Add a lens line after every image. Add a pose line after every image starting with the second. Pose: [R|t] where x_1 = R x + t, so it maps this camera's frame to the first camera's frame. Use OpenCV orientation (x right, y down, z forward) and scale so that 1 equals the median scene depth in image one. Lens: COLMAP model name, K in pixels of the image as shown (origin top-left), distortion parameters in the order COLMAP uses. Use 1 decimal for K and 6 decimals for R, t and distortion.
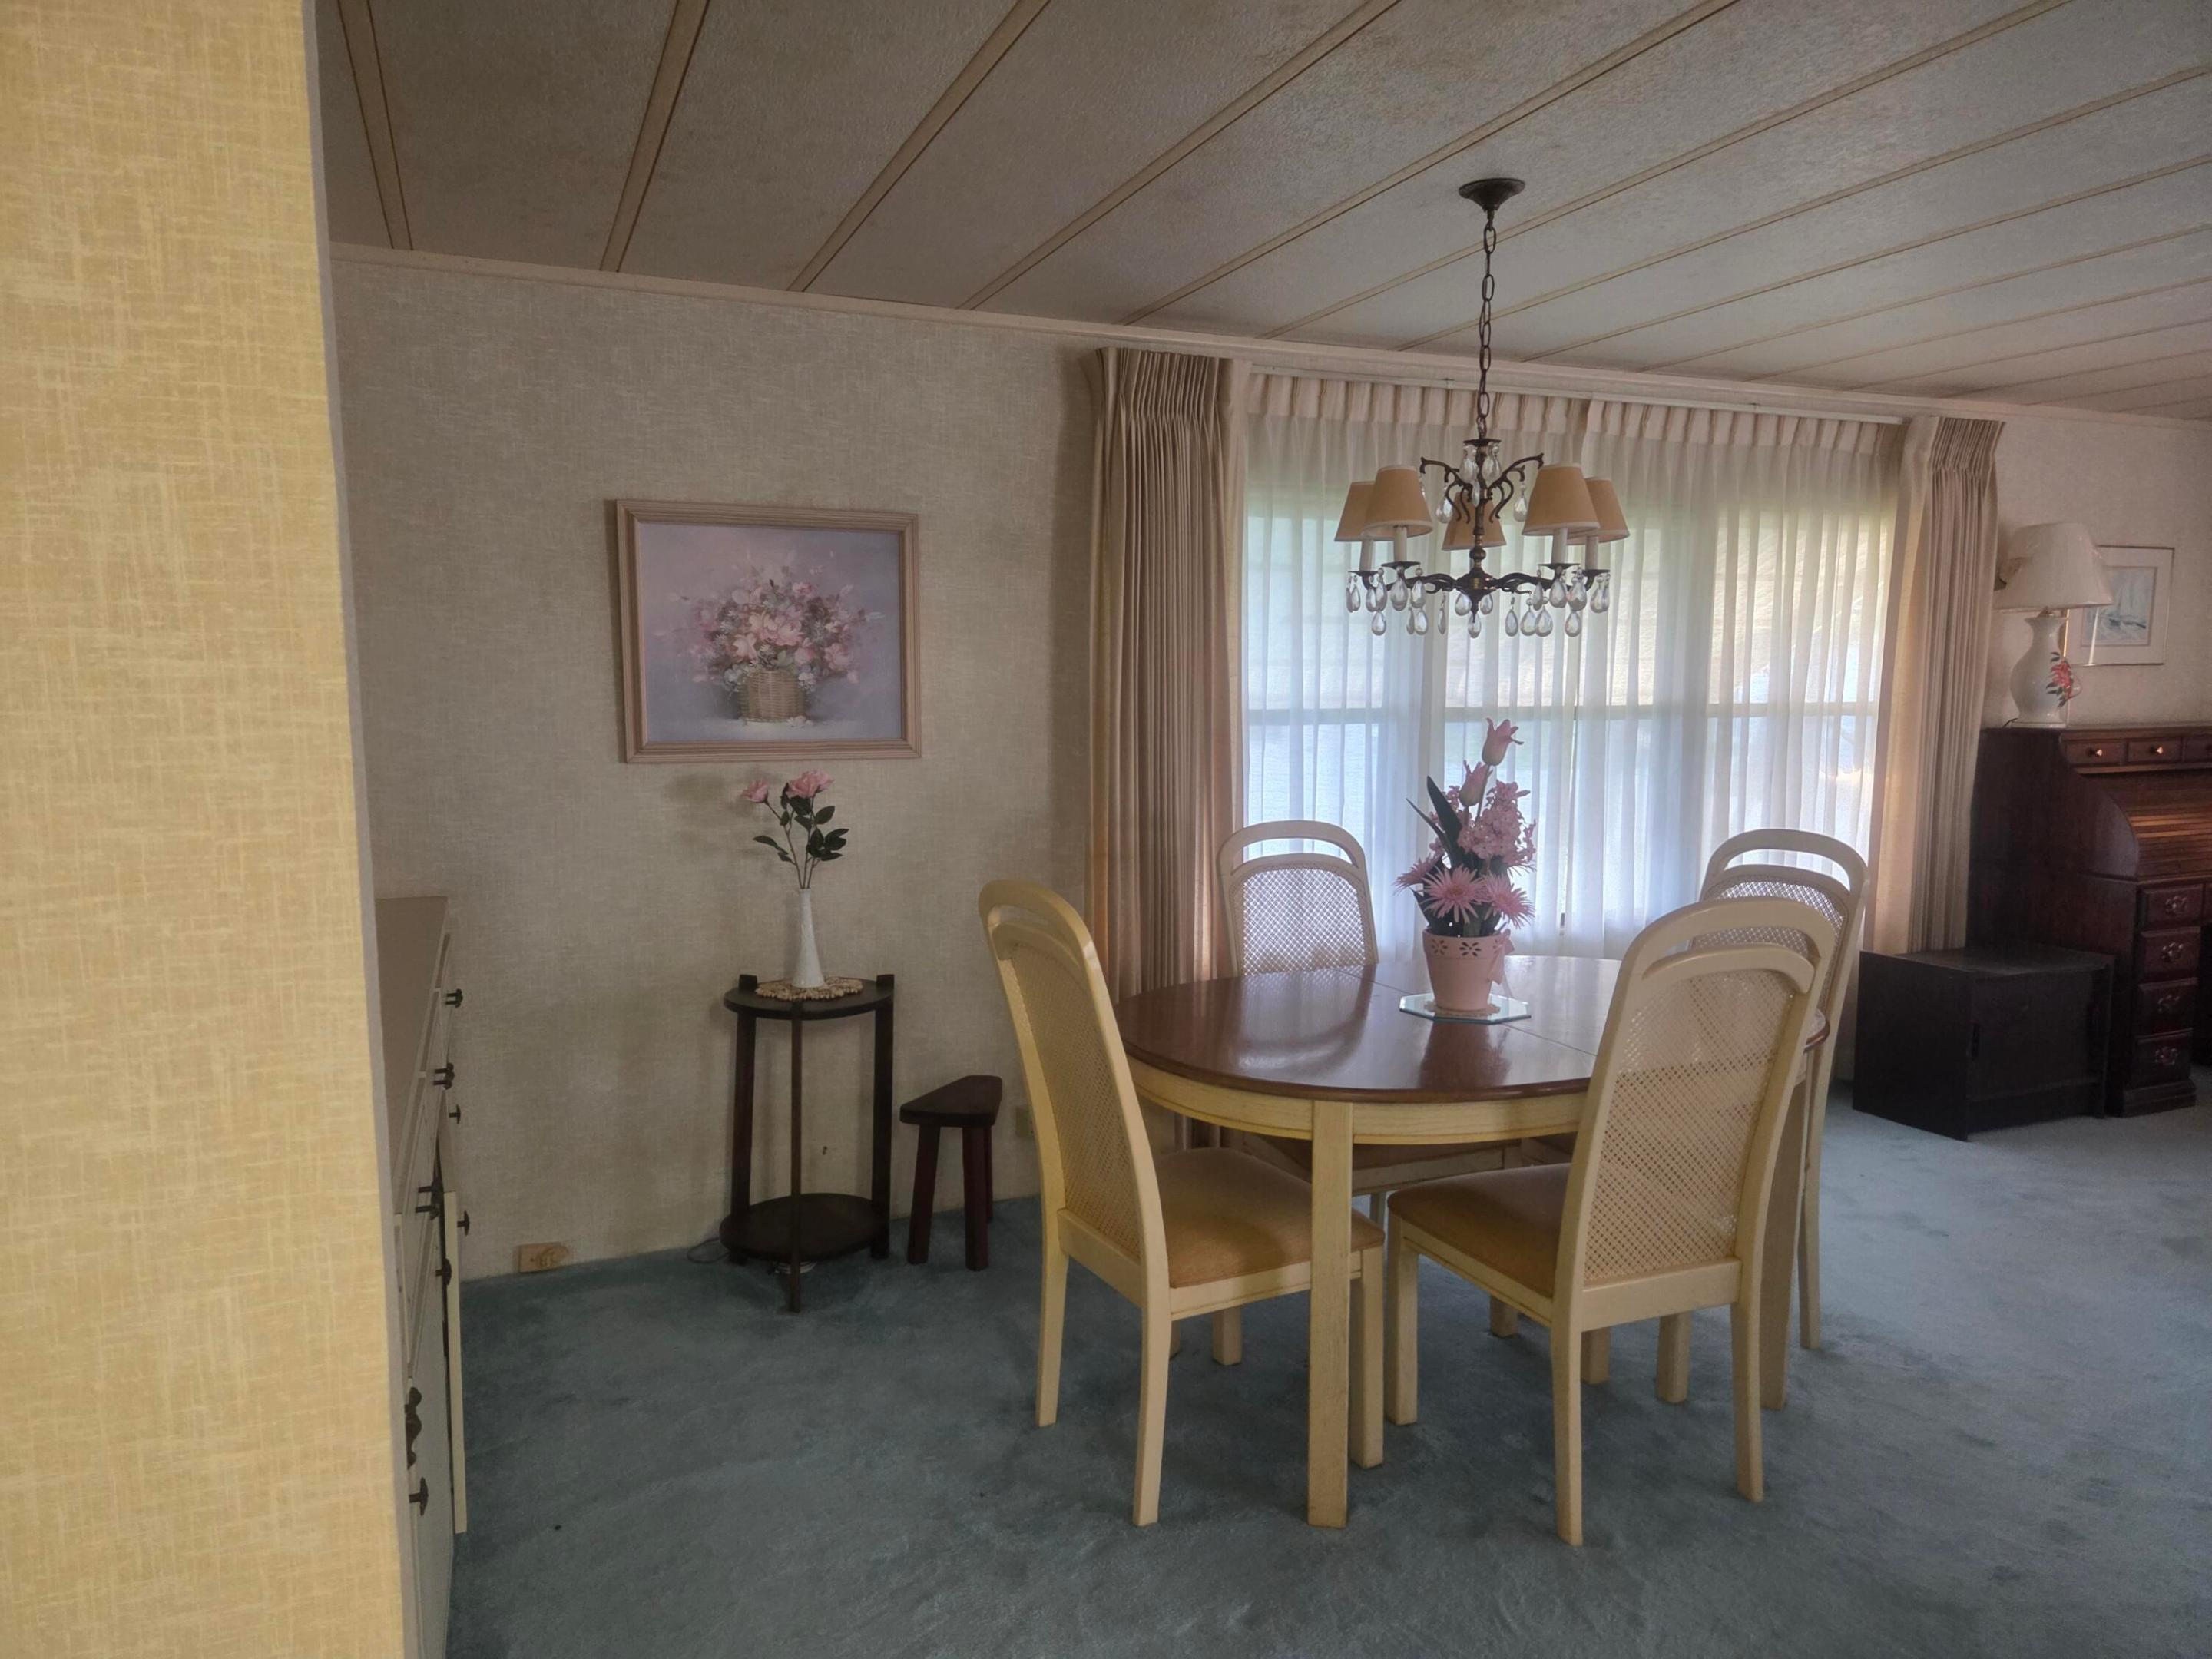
lens RADIAL K [[1496.6, 0, 1094.5], [0, 1496.6, 827.7], [0, 0, 1]] dist [0.070079, -0.059398]
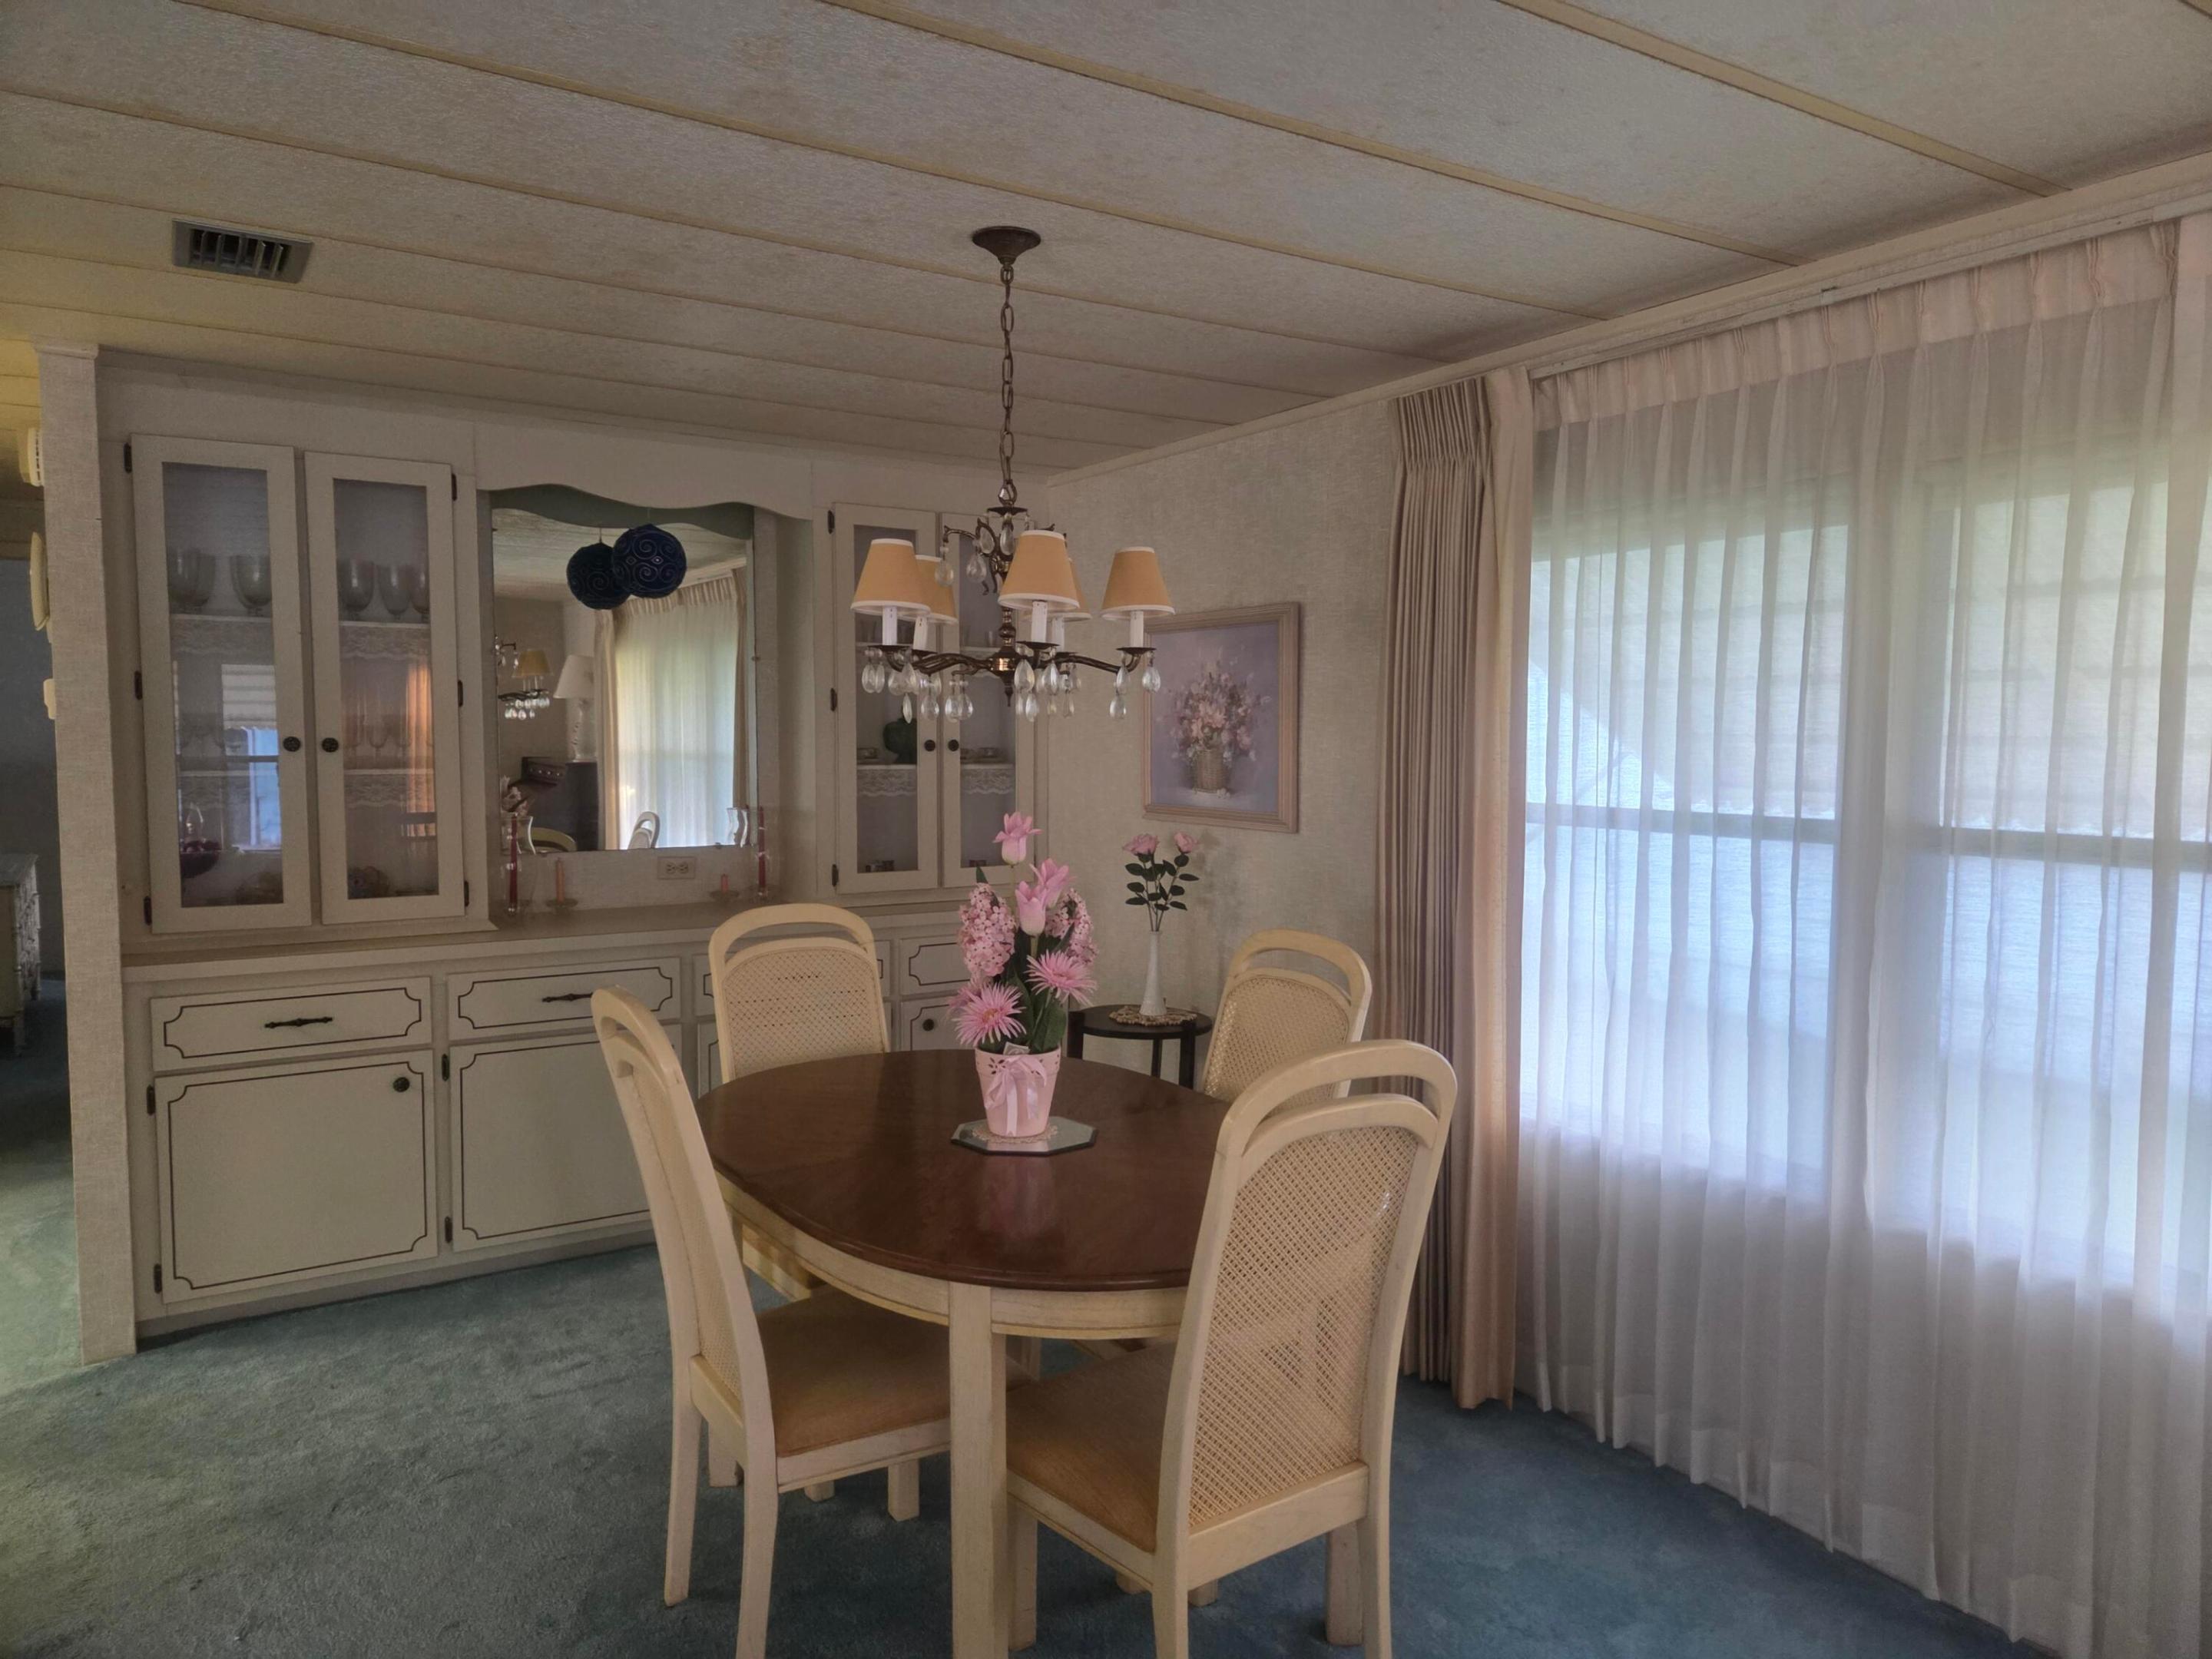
lens RADIAL K [[1496.6, 0, 1096.3], [0, 1496.6, 841.1], [0, 0, 1]] dist [0.070079, -0.059398]
pose [[0.184027, 0.067772, -0.980582, 0.919074], [-0.111665, 0.992603, 0.047646, -0.078432], [0.976558, 0.100728, 0.190234, 0.692799]]
